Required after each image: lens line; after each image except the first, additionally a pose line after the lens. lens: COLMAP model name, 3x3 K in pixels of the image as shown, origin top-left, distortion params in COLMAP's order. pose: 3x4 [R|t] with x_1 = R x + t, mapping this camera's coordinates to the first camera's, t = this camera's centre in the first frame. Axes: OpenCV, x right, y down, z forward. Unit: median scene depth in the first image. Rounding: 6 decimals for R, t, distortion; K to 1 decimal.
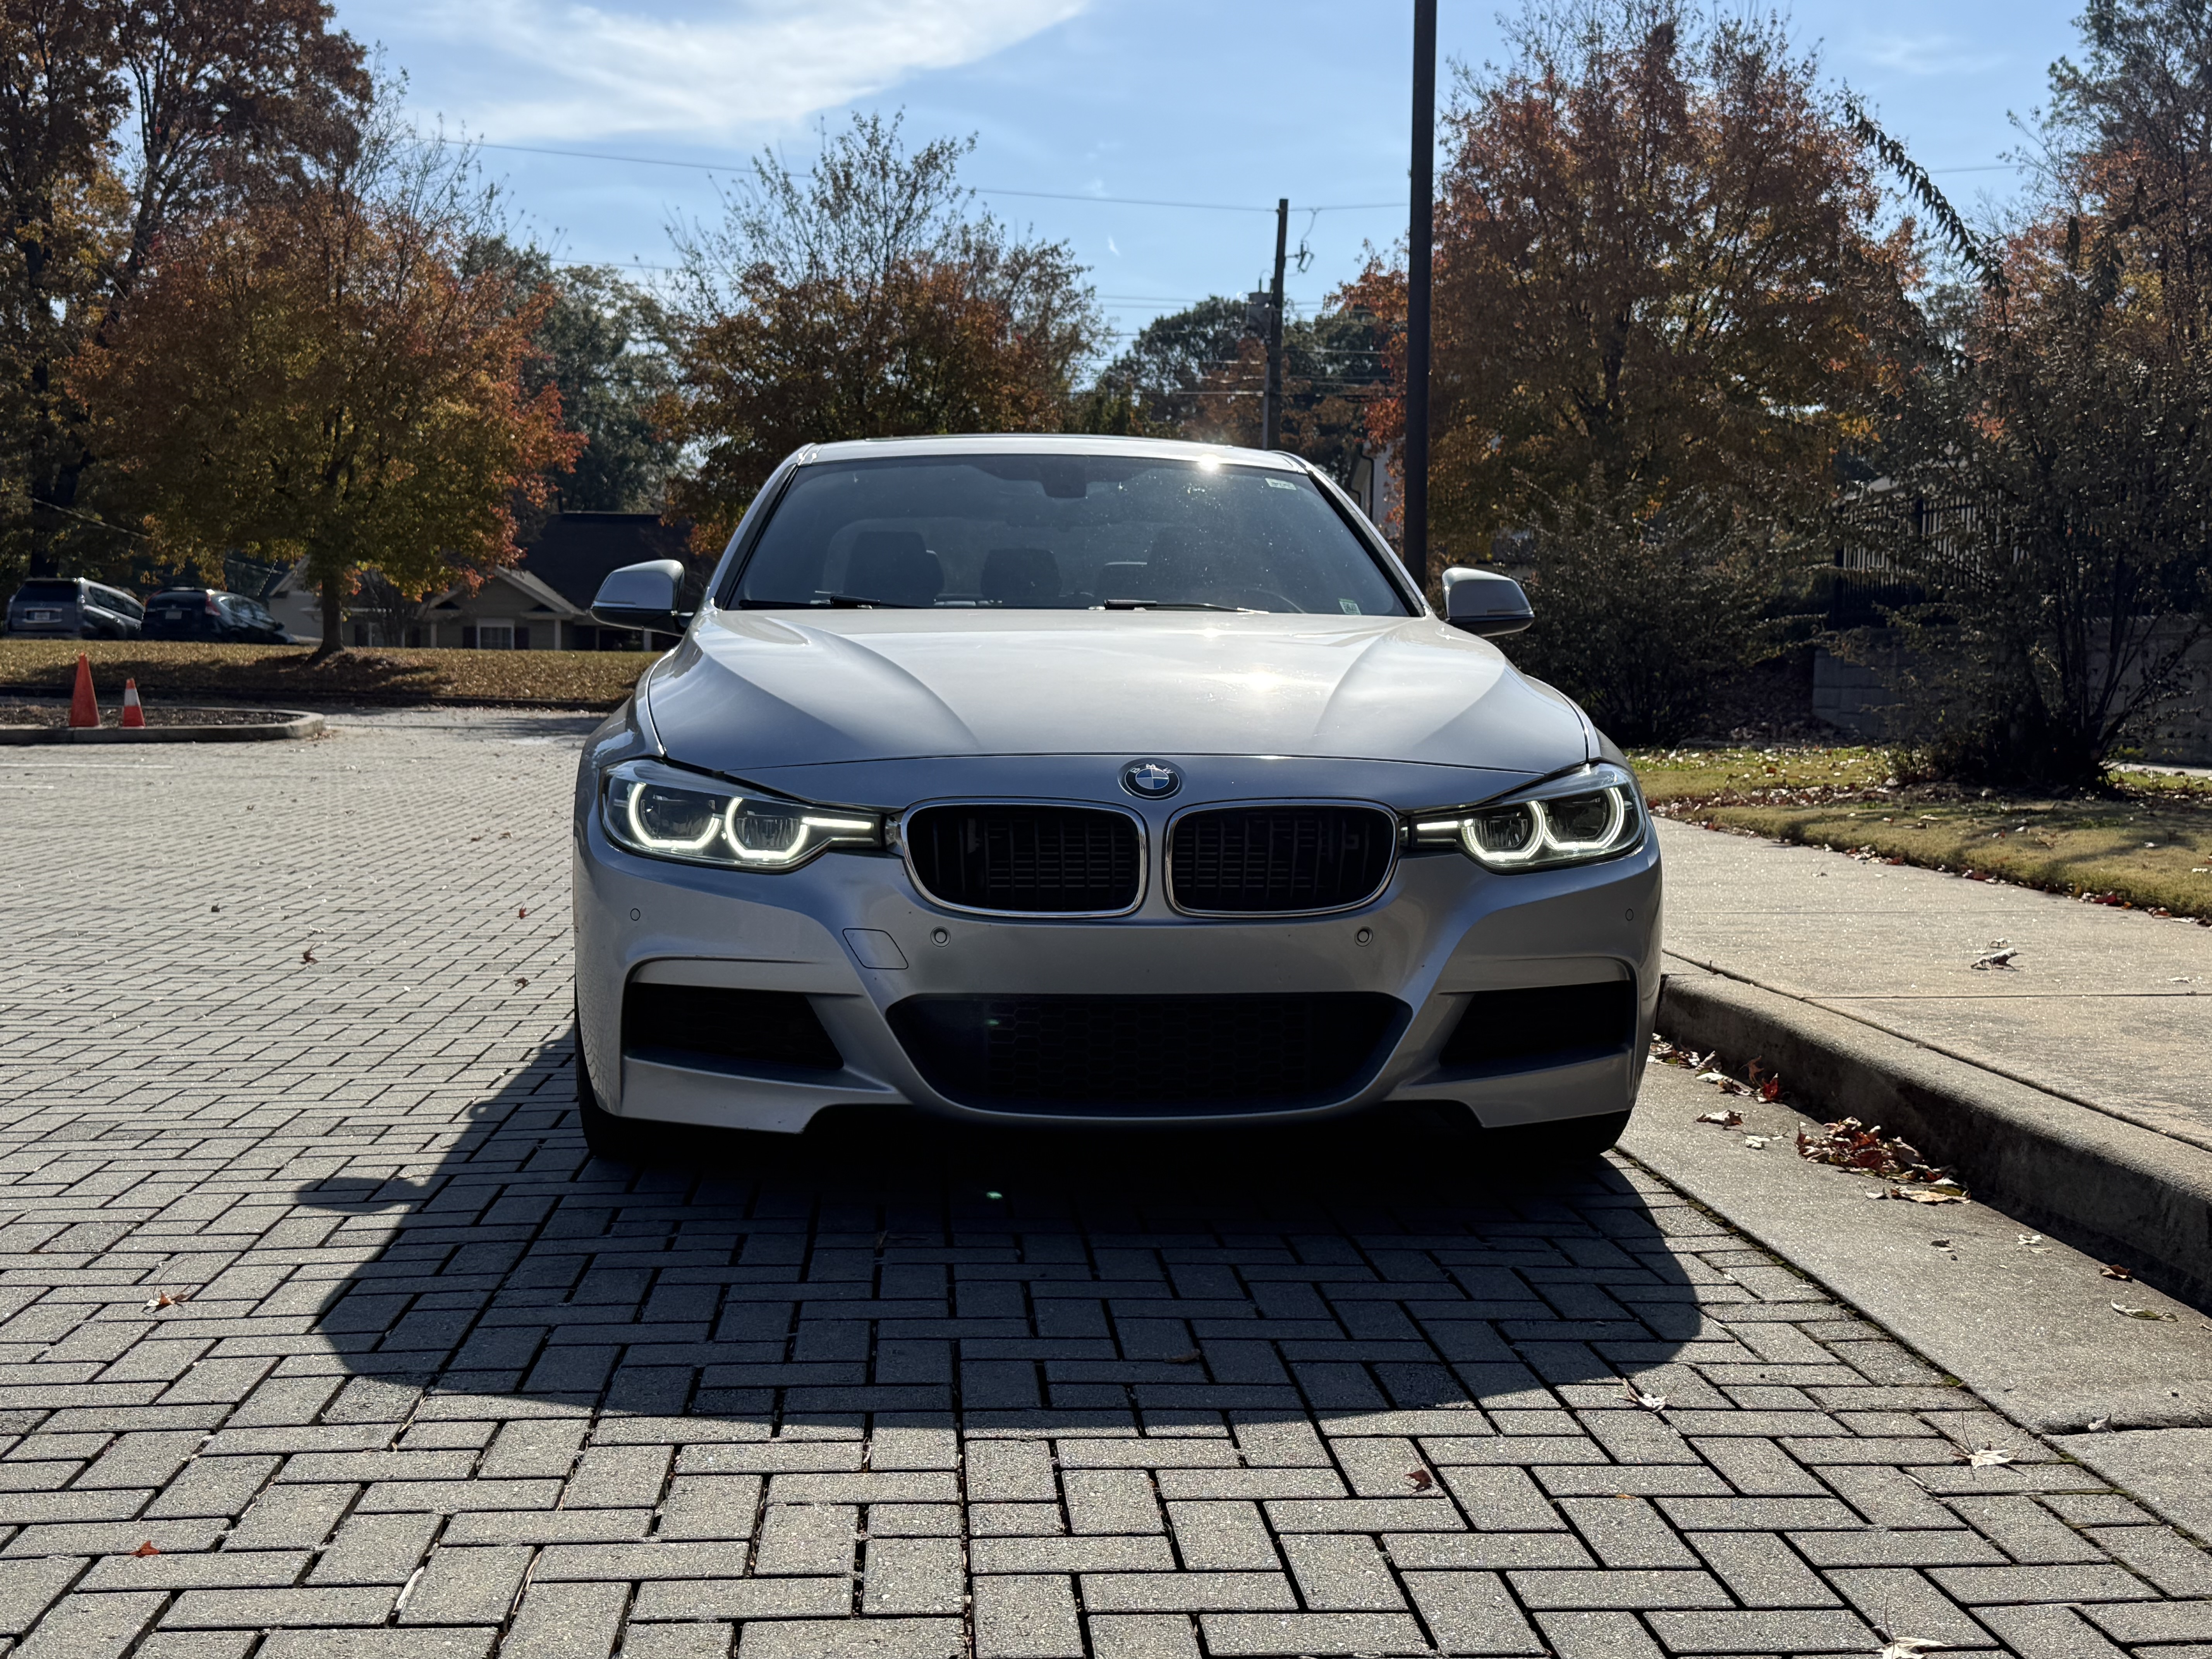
lens RADIAL K [[2474.1, 0, 1101.6], [0, 2474.1, 833.4], [0, 0, 1]] dist [0.037840, 0.000000]
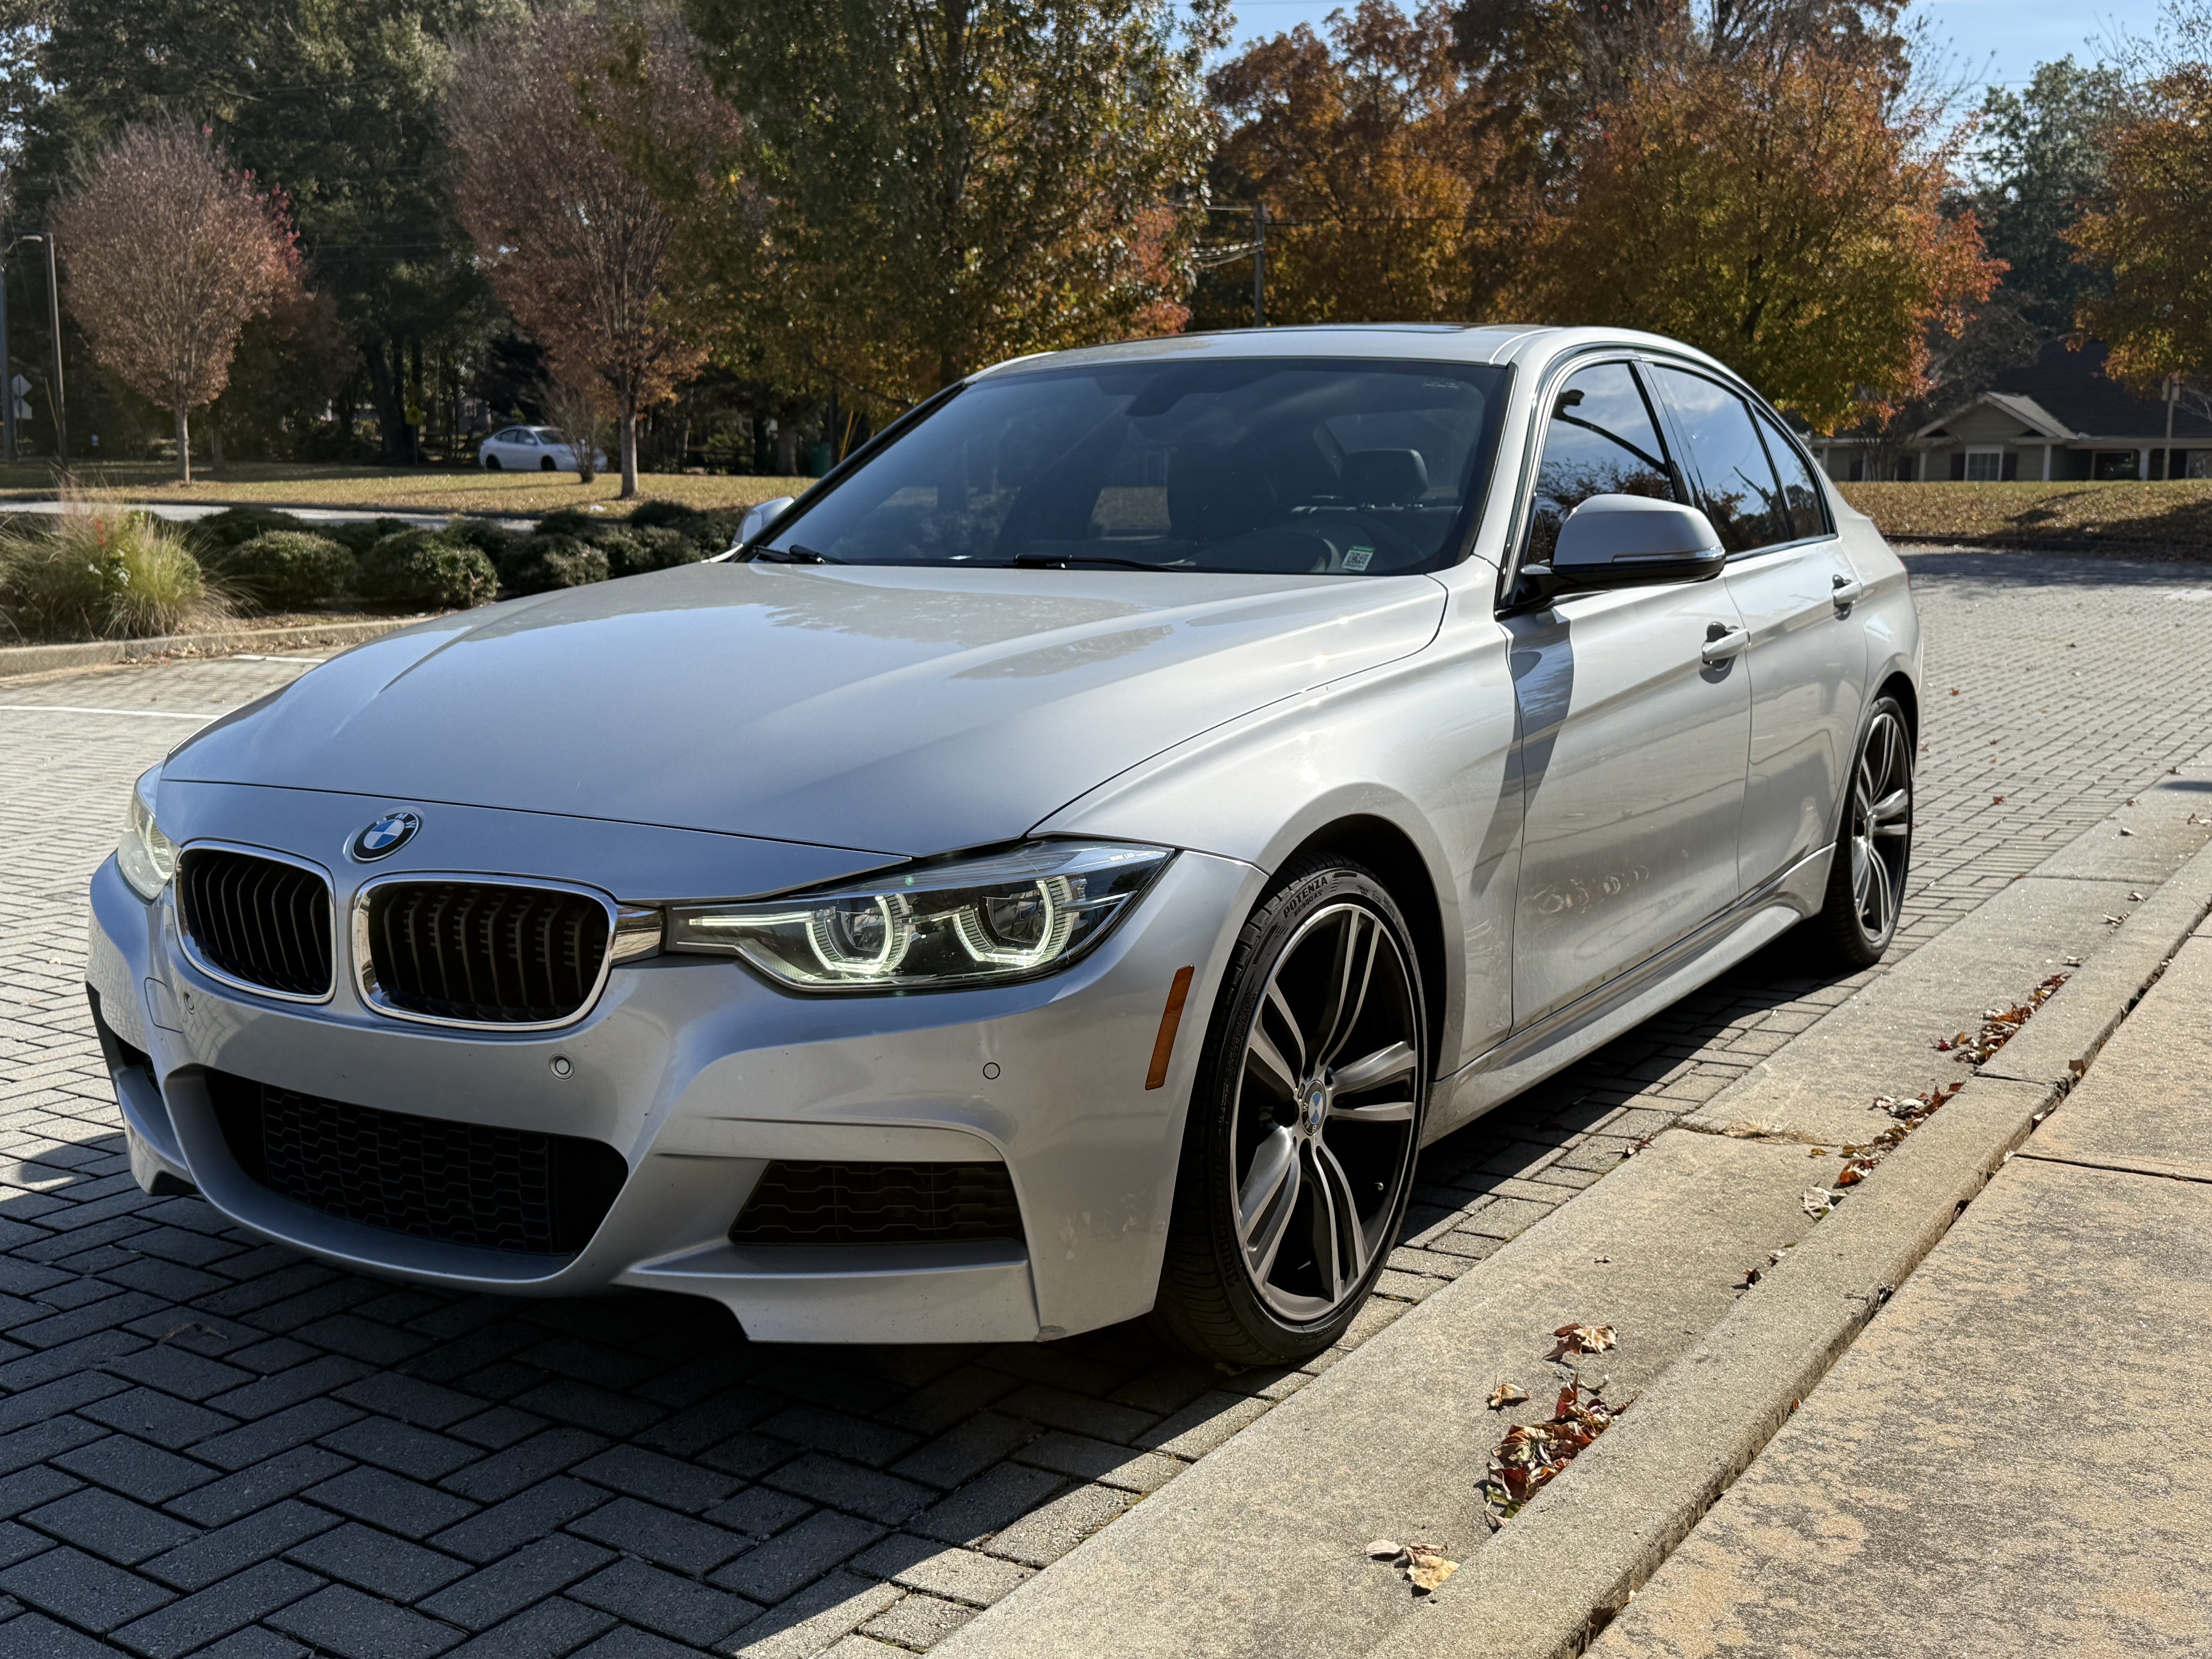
lens RADIAL K [[2261.1, 0, 1103.5], [0, 2261.1, 828.7], [0, 0, 1]] dist [-0.039033, 0.000000]
pose [[0.784360, 0.077282, -0.615473, 0.077519], [-0.024253, 0.995271, 0.094062, -0.011642], [0.619831, -0.058851, 0.782525, 0.069070]]
